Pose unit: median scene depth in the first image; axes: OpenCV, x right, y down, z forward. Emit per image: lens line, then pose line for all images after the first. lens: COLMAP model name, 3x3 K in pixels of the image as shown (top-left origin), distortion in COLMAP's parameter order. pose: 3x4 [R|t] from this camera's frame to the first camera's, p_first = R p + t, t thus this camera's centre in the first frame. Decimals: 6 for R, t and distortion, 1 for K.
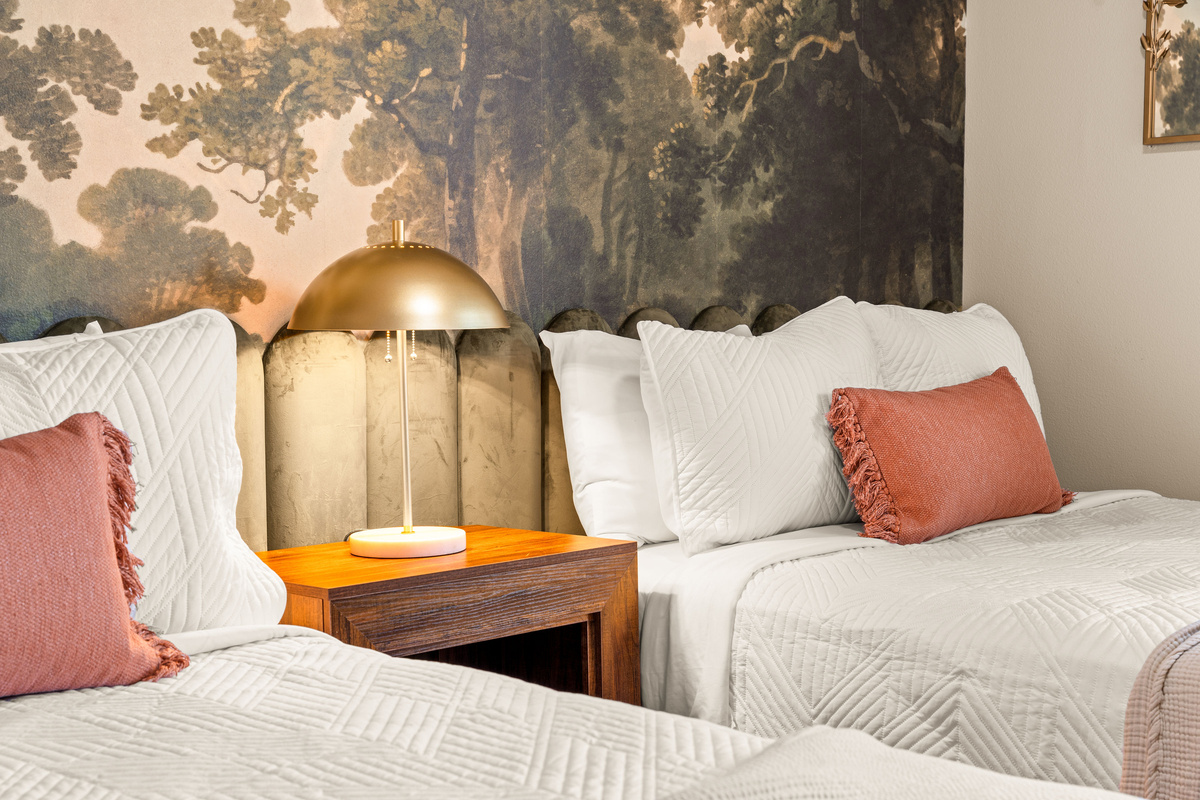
lens RADIAL K [[1771.8, 0, 600.0], [0, 1771.8, 402.3], [0, 0, 1]] dist [0.025756, 0.000000]
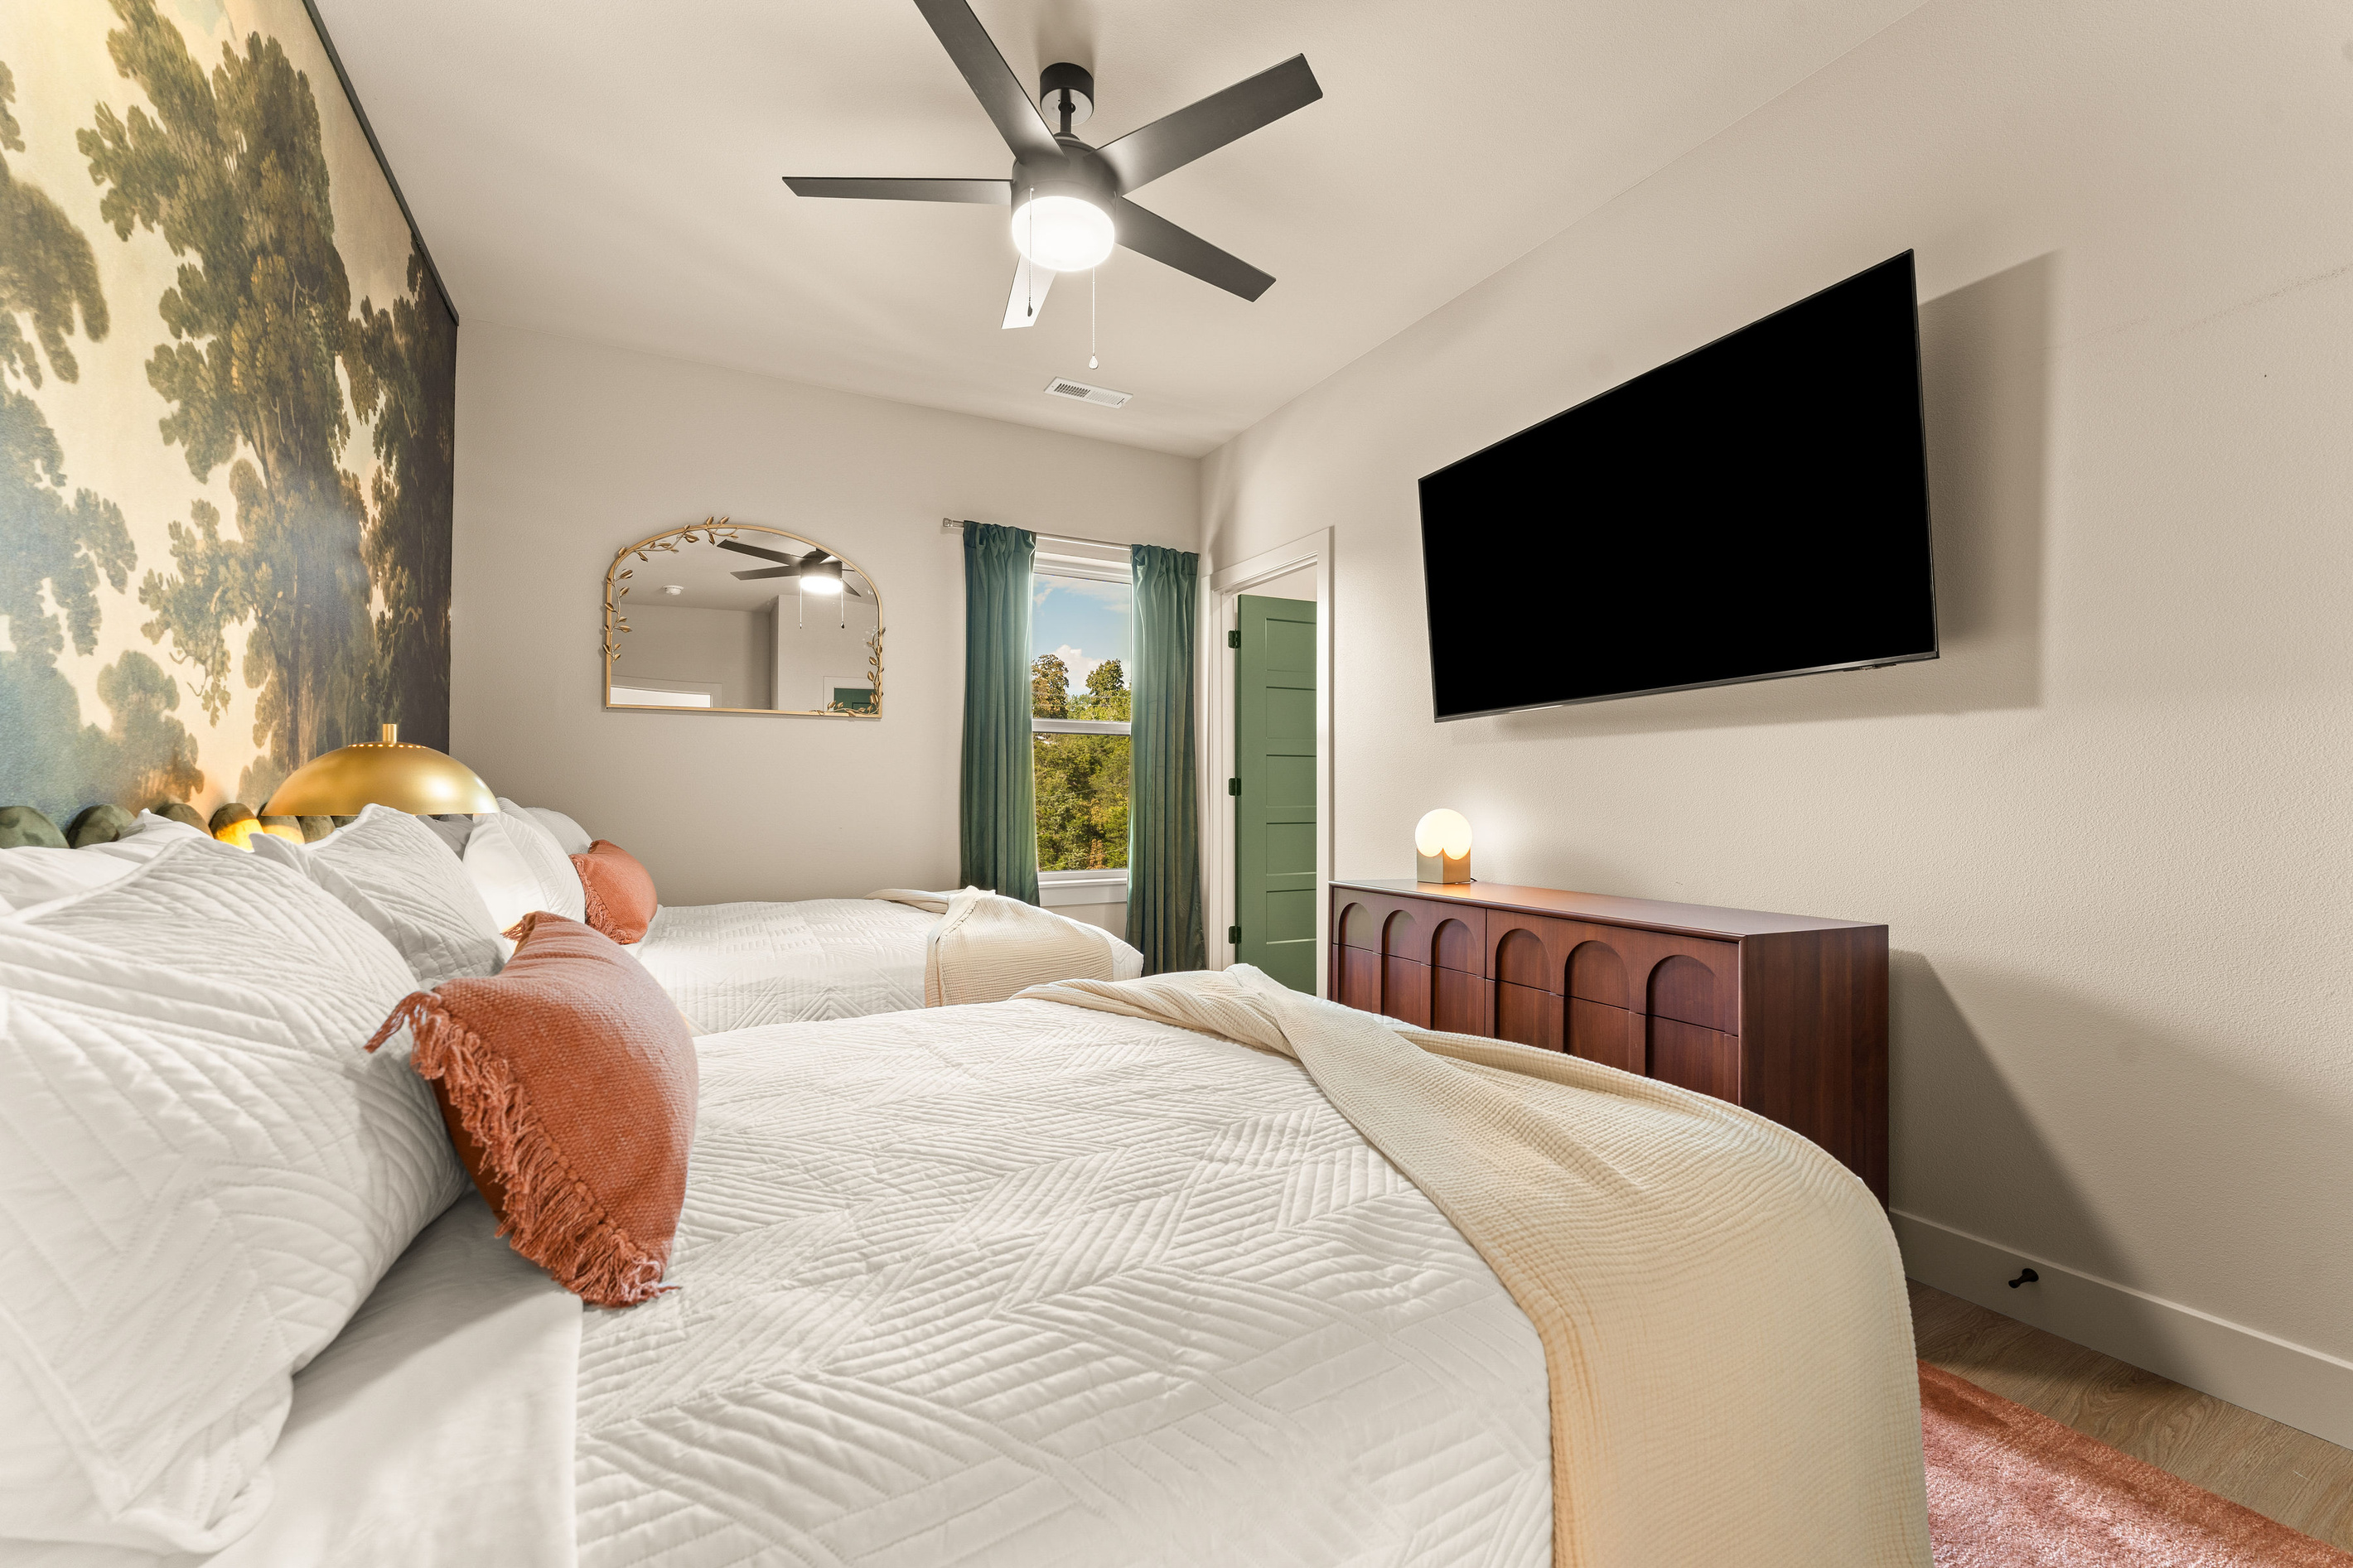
lens RADIAL K [[936.8, 0, 1176.0], [0, 936.8, 785.1], [0, 0, 1]] dist [0.002115, -0.000959]
pose [[0.259463, 0.018542, 0.965575, -0.587251], [0.055408, 0.997883, -0.034051, -0.010582], [-0.964162, 0.062335, 0.257887, 0.319659]]
